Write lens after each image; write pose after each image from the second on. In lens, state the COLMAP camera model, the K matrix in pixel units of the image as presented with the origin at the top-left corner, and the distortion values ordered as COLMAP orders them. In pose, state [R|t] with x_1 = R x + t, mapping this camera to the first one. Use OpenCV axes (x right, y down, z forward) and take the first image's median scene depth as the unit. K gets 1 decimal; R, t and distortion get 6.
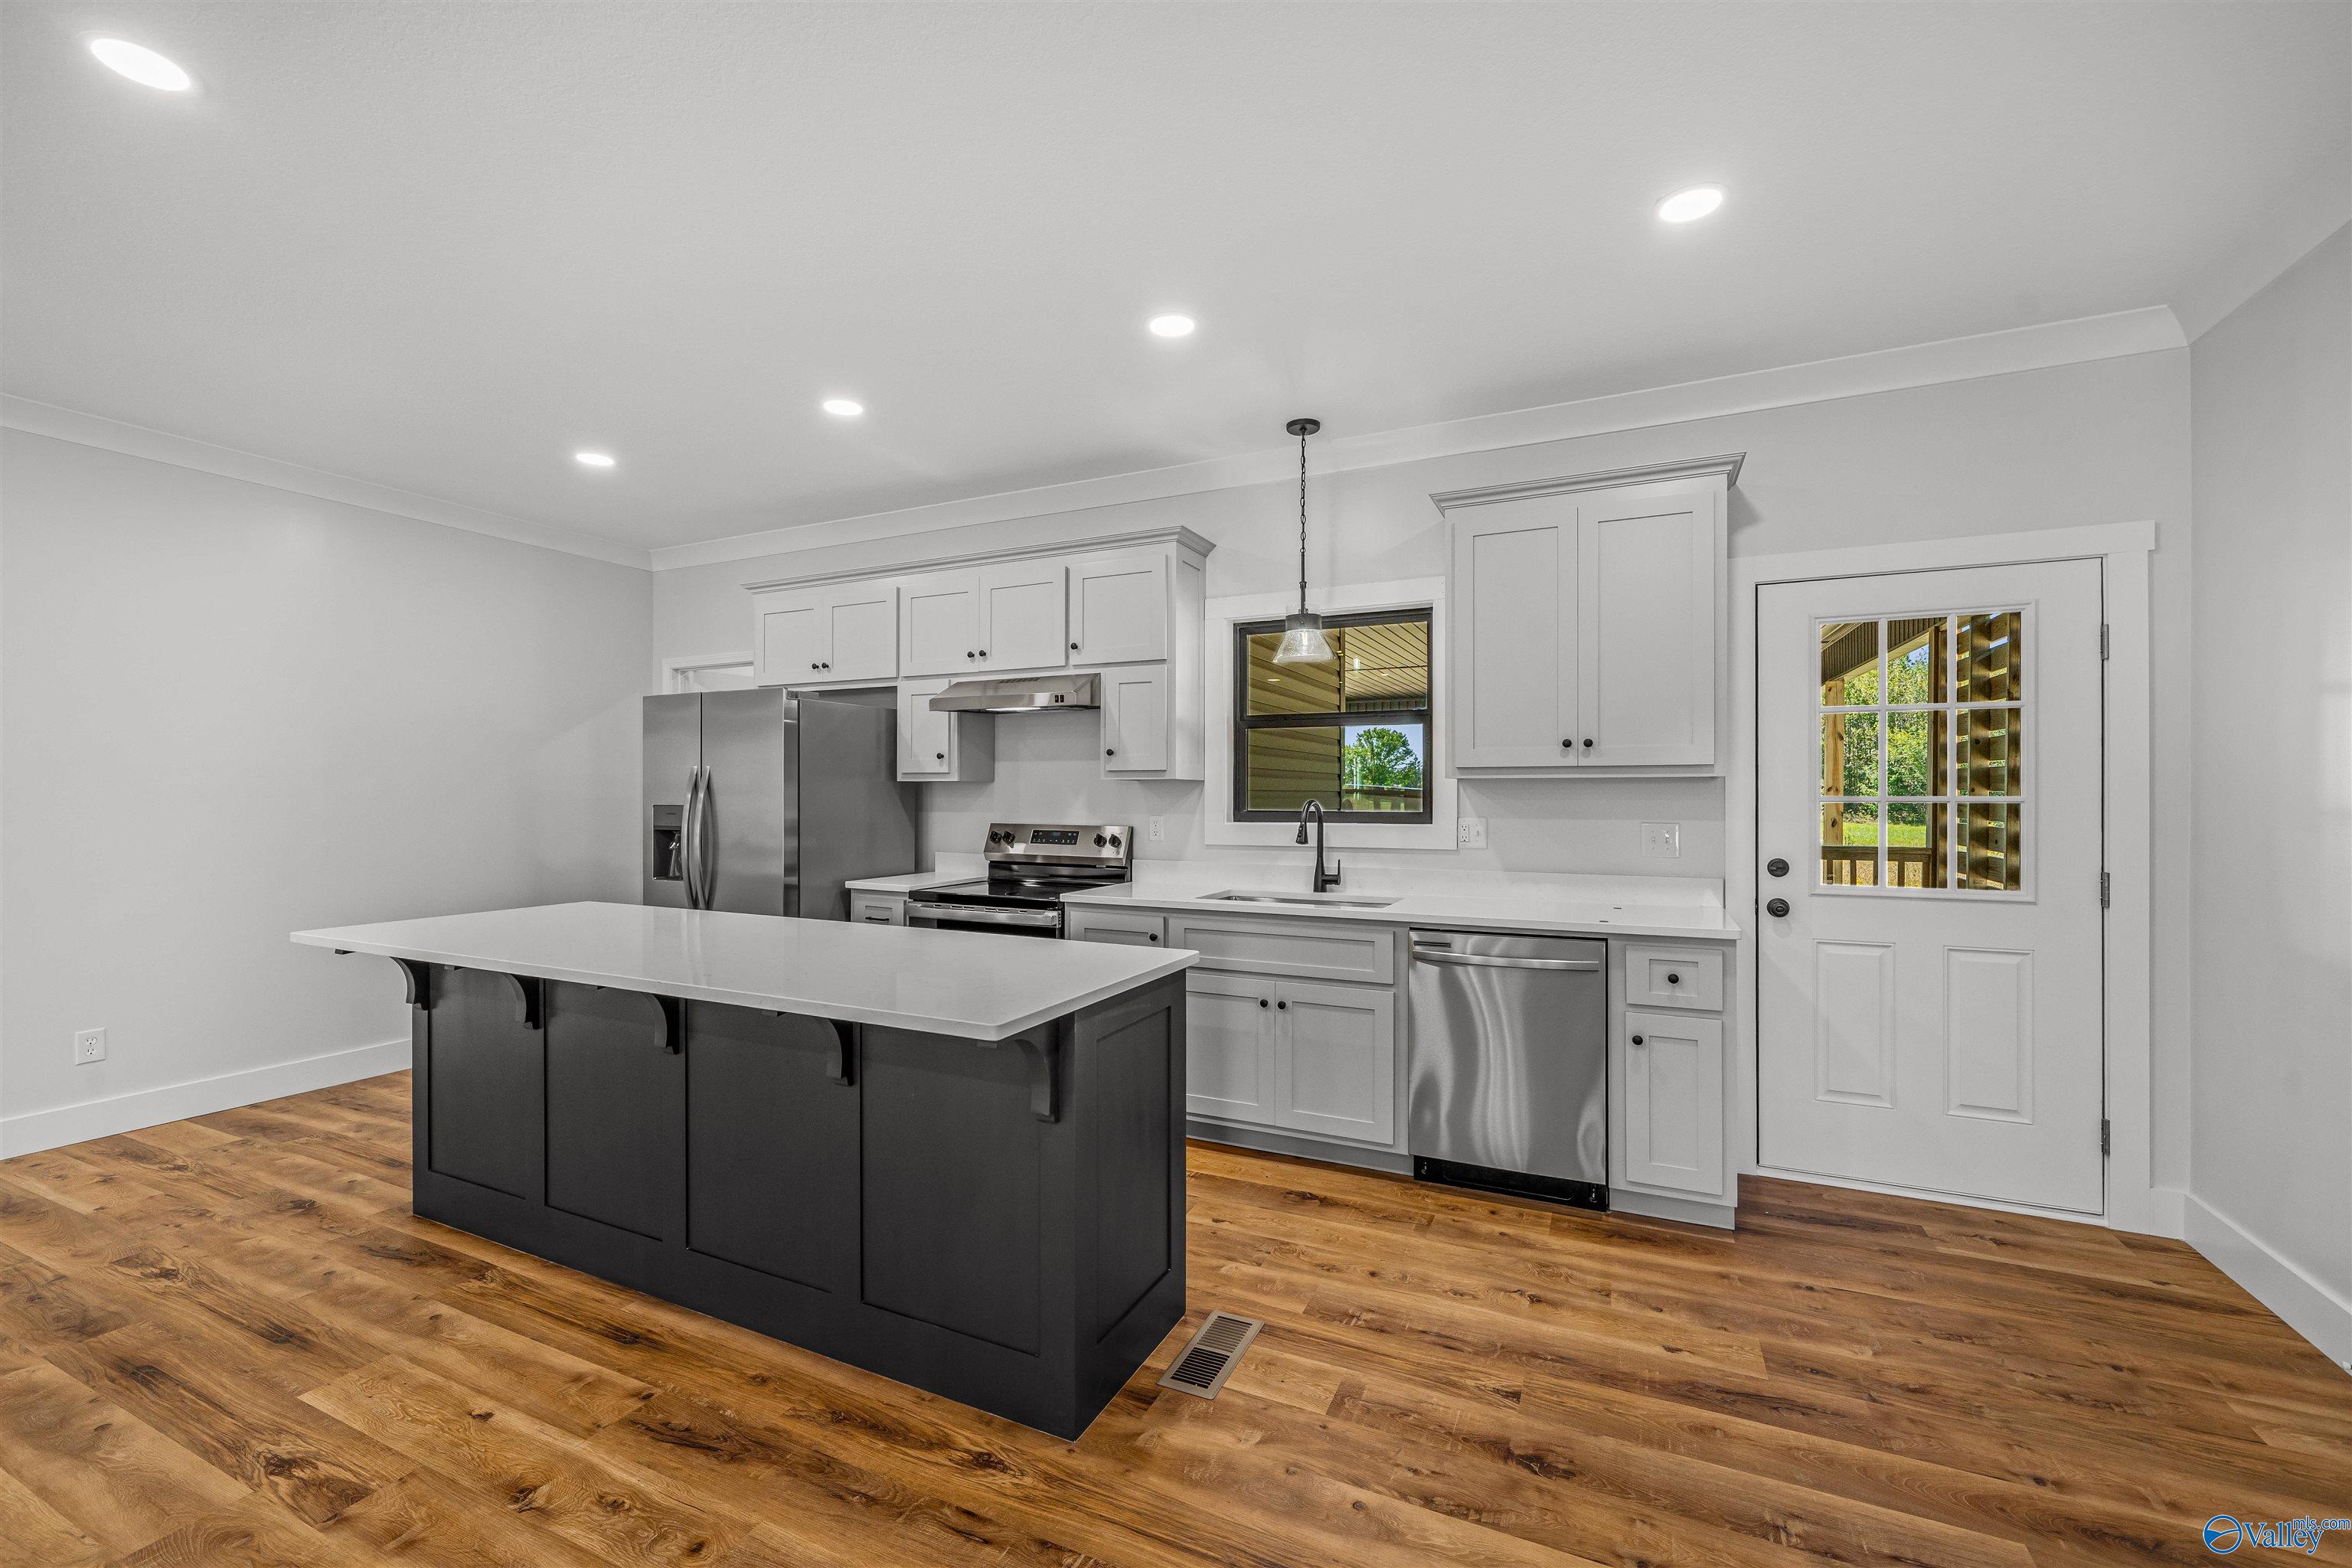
lens RADIAL K [[953.4, 0, 1165.8], [0, 953.4, 794.3], [0, 0, 1]] dist [0.000490, 0.000110]
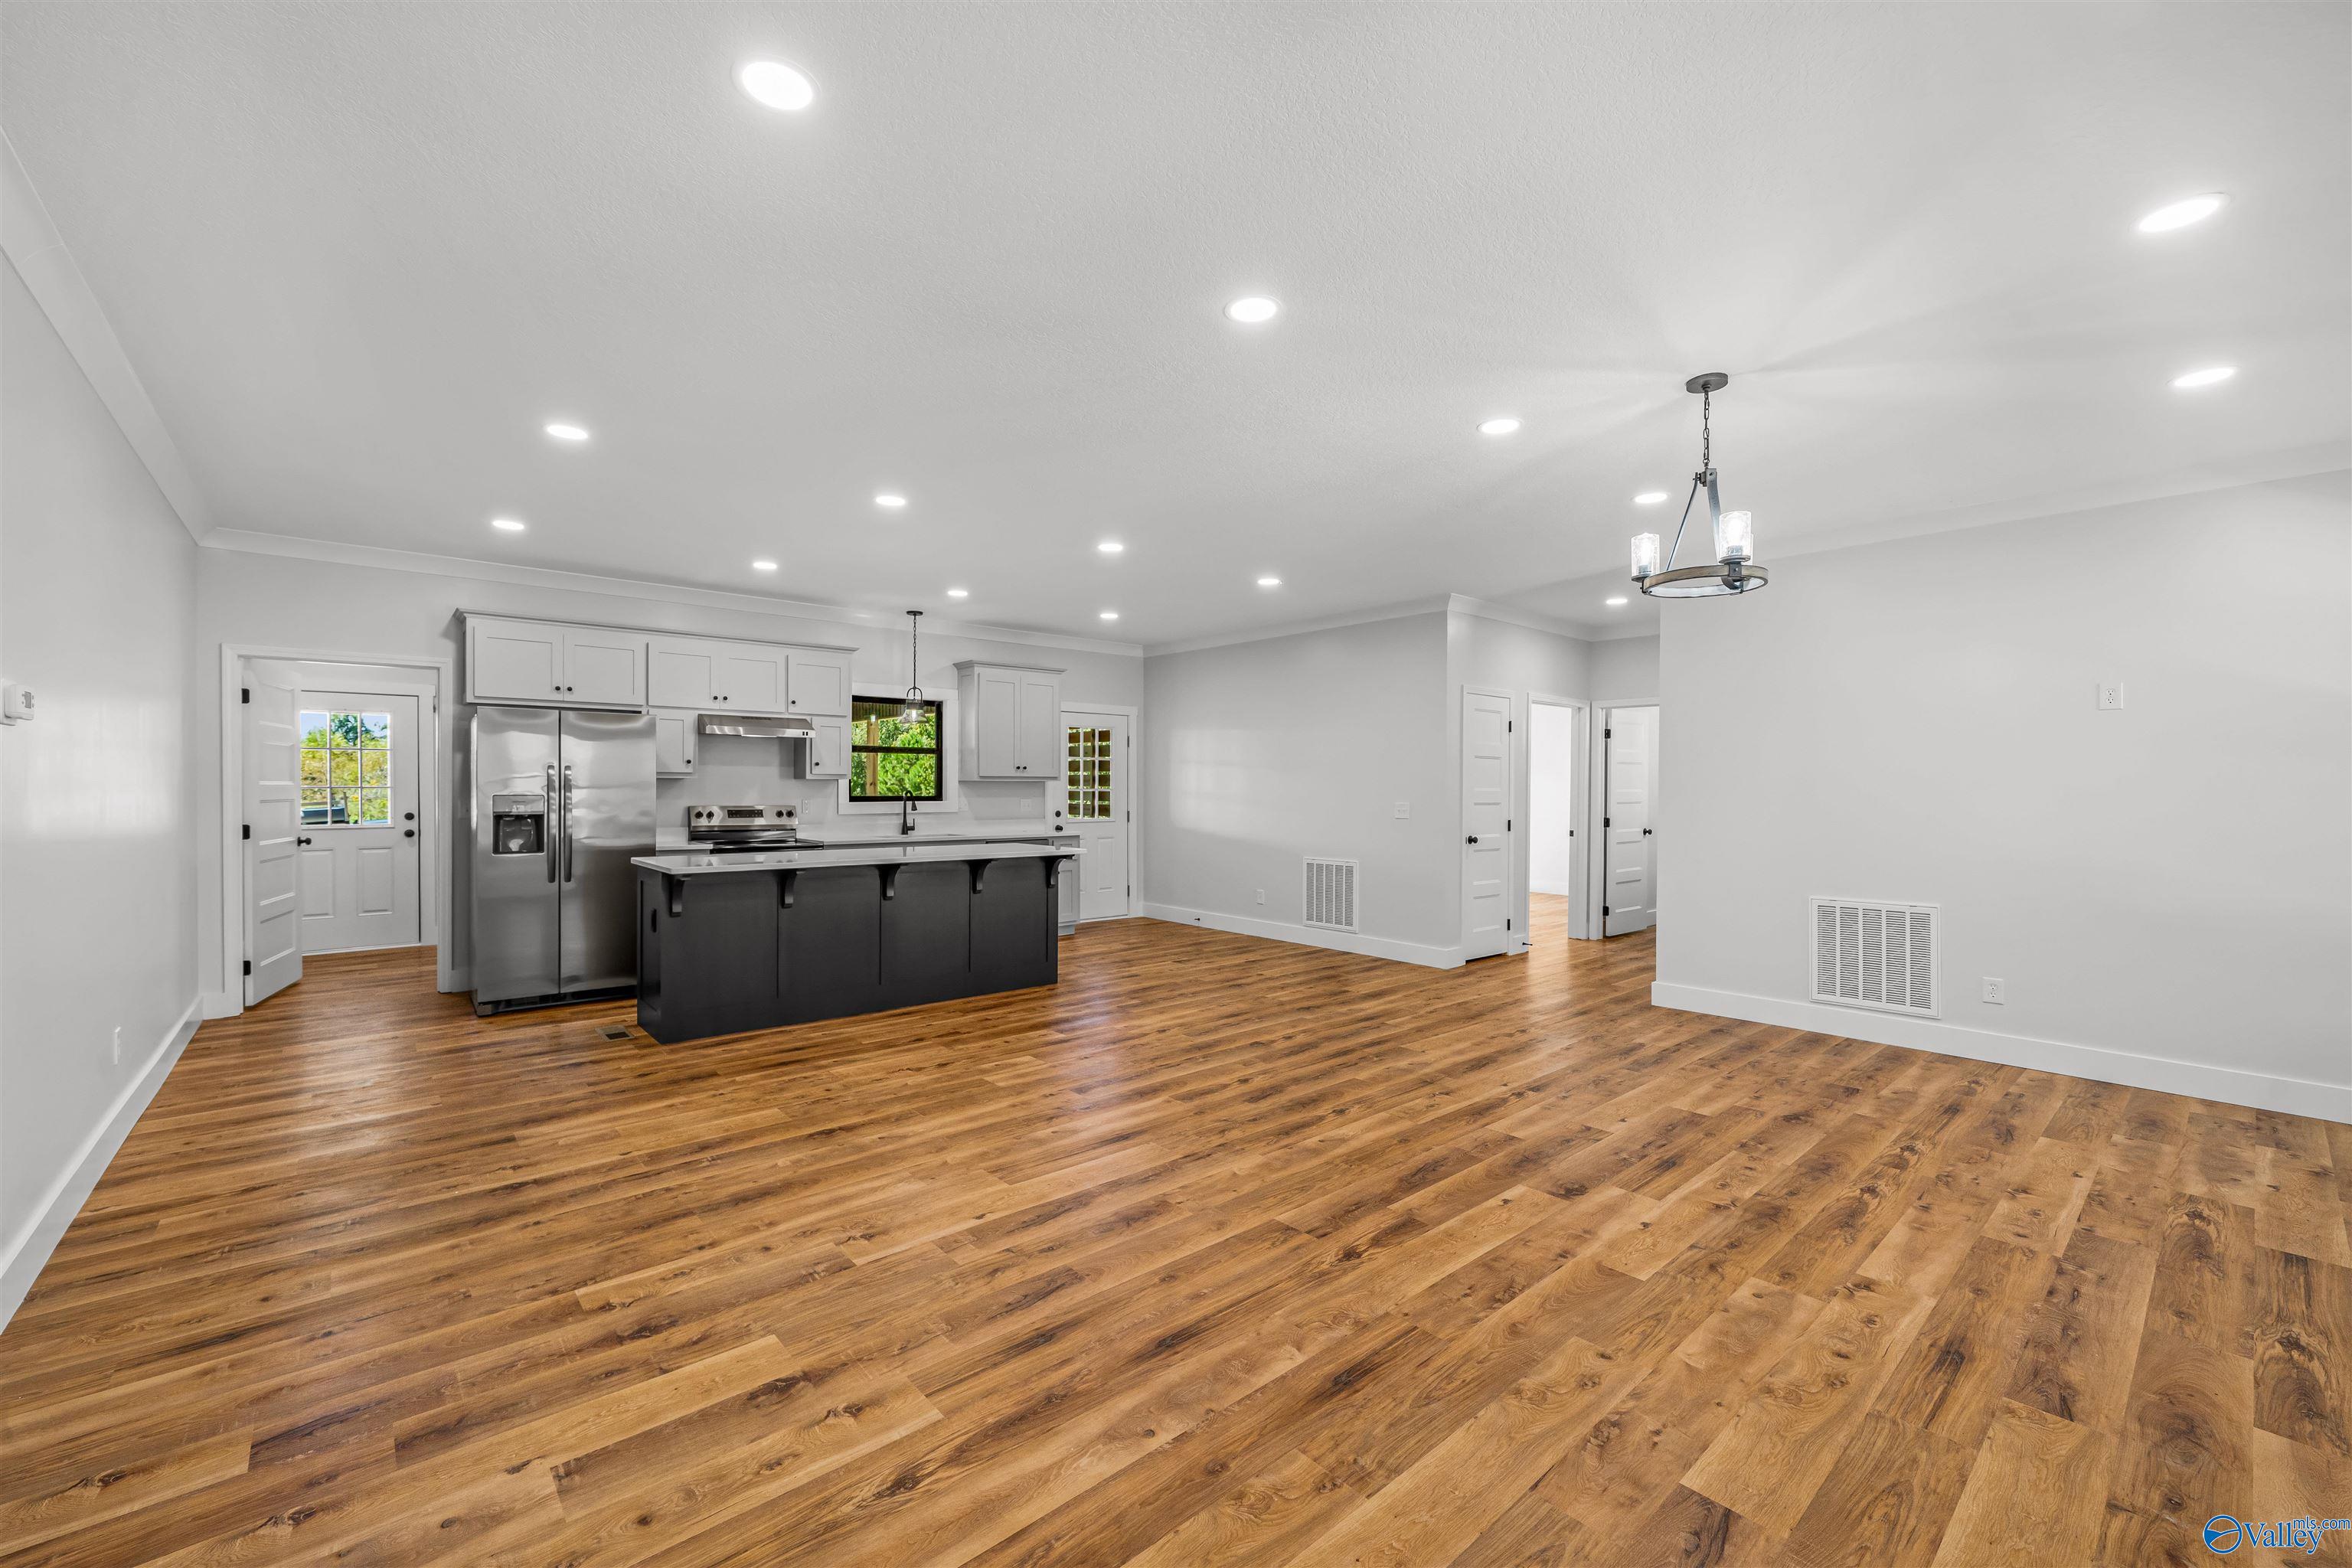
lens RADIAL K [[947.7, 0, 1170.0], [0, 947.7, 790.1], [0, 0, 1]] dist [-0.000964, 0.000240]
pose [[0.397380, -0.001204, 0.917654, -1.506034], [-0.001557, 0.999997, 0.001987, 0.000942], [-0.917653, -0.002218, 0.397376, -0.337809]]
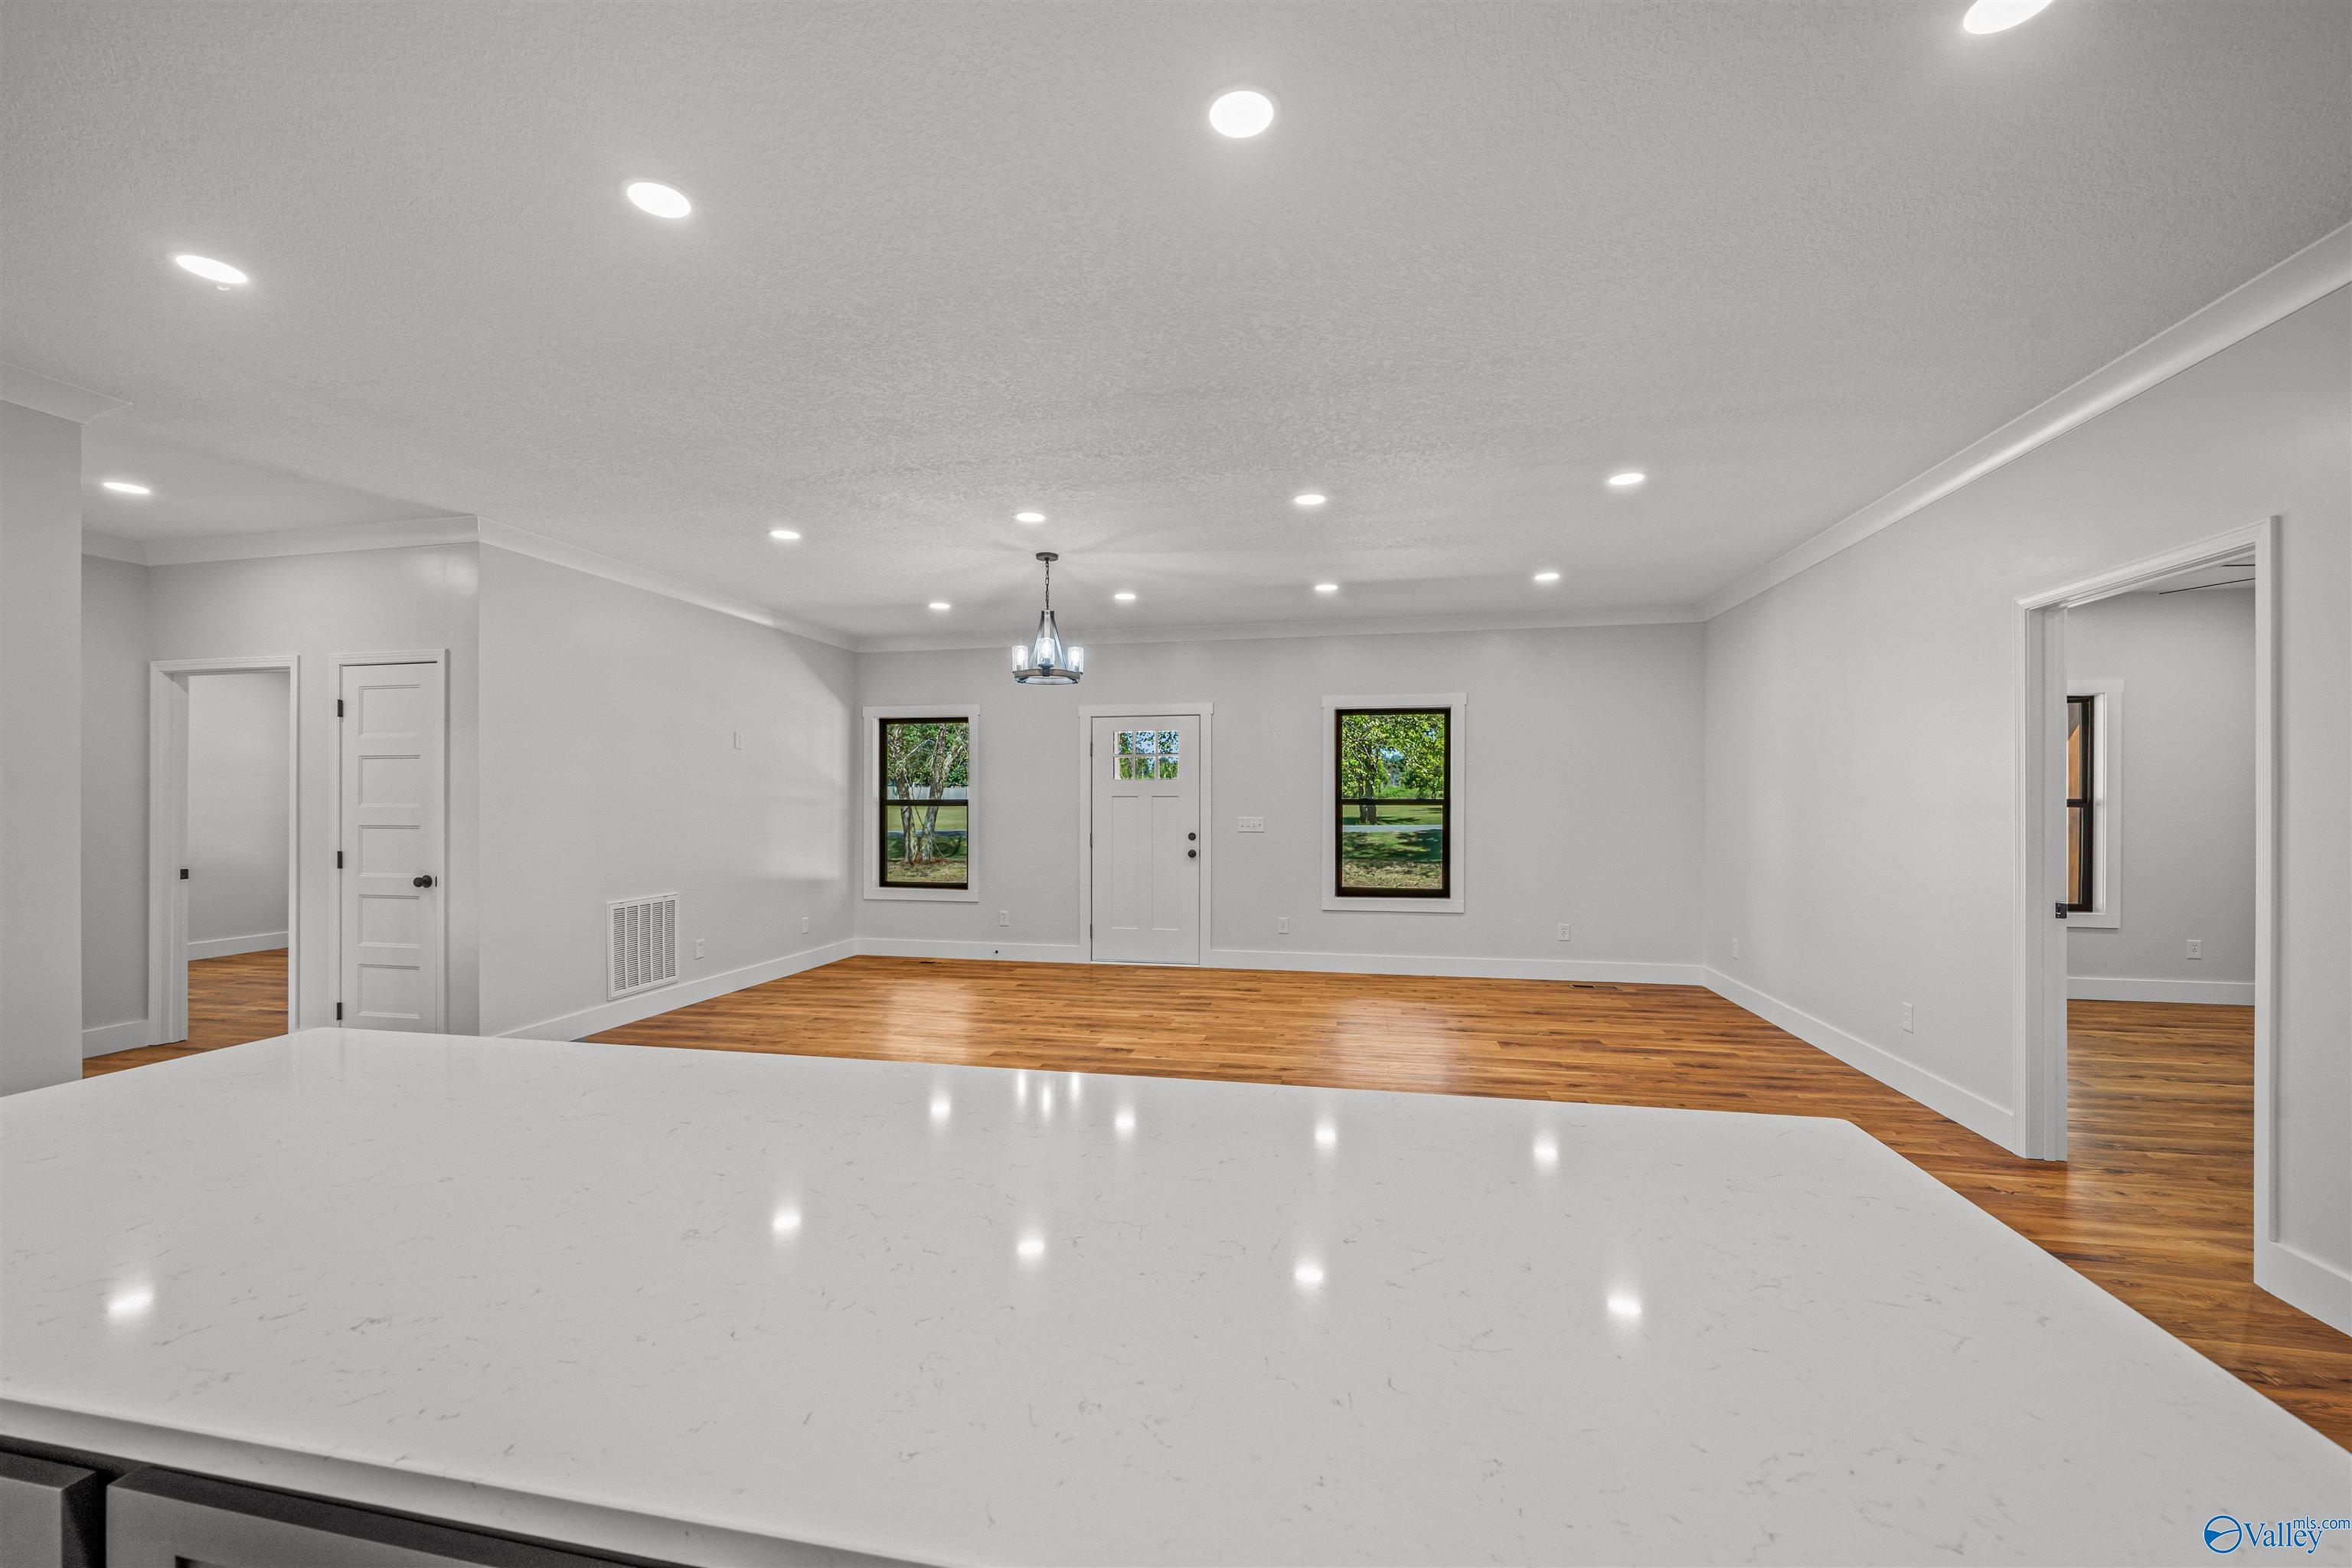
lens RADIAL K [[936.3, 0, 1171.3], [0, 936.3, 806.4], [0, 0, 1]] dist [-0.000811, -0.000094]
pose [[-0.970055, 0.001080, -0.242884, -0.361748], [-0.001326, 0.999952, 0.009741, -0.006373], [0.242883, 0.009771, -0.970006, 0.968049]]
